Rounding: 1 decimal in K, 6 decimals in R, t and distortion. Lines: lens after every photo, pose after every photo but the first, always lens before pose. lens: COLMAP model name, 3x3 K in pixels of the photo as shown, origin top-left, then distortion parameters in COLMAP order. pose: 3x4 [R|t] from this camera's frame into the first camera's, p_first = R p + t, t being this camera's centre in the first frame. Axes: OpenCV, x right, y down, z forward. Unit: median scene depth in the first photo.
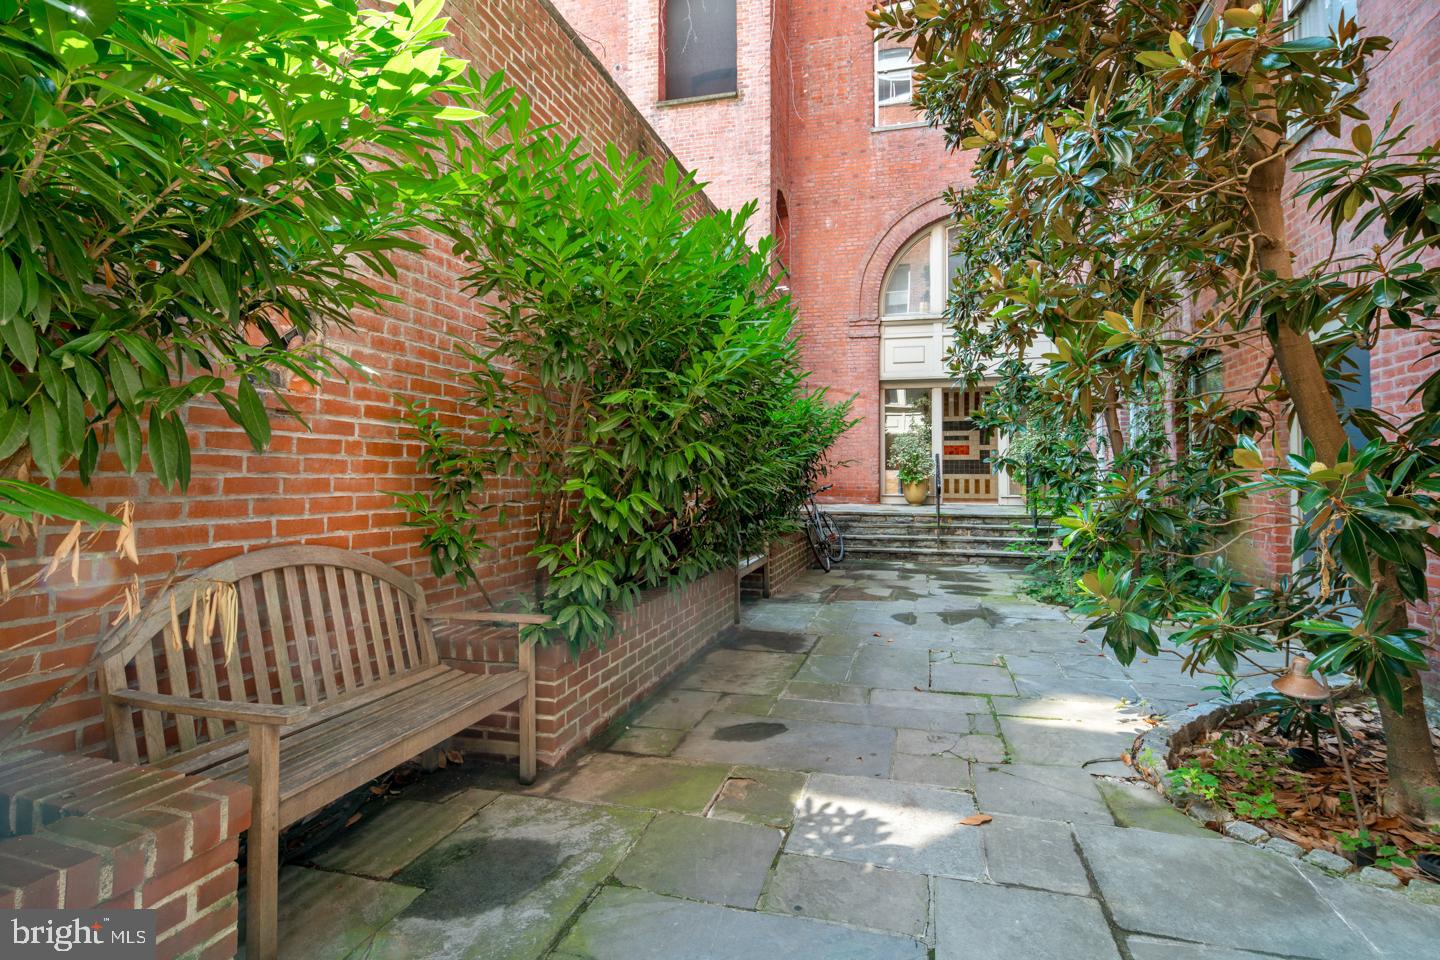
lens RADIAL K [[725.7, 0, 721.4], [0, 725.7, 484.6], [0, 0, 1]] dist [0.001185, -0.000278]
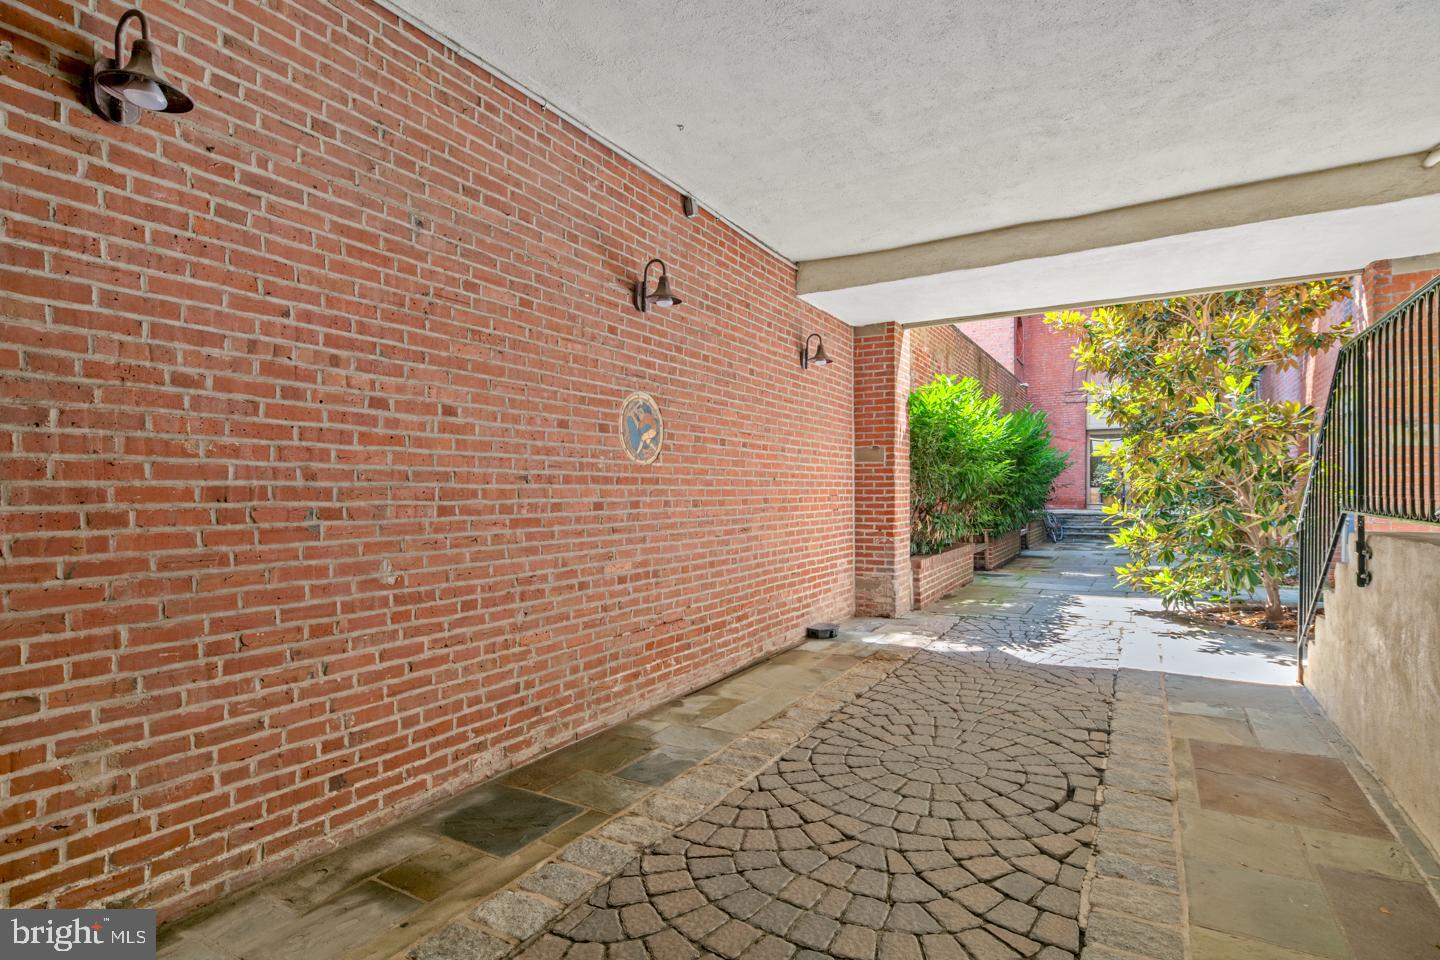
lens RADIAL K [[725.7, 0, 721.4], [0, 725.7, 484.6], [0, 0, 1]] dist [0.001185, -0.000278]
pose [[0.968368, 0.003624, -0.249501, -0.186042], [-0.006998, 0.999896, -0.012638, -0.001356], [0.249430, 0.013985, 0.968292, -0.868034]]
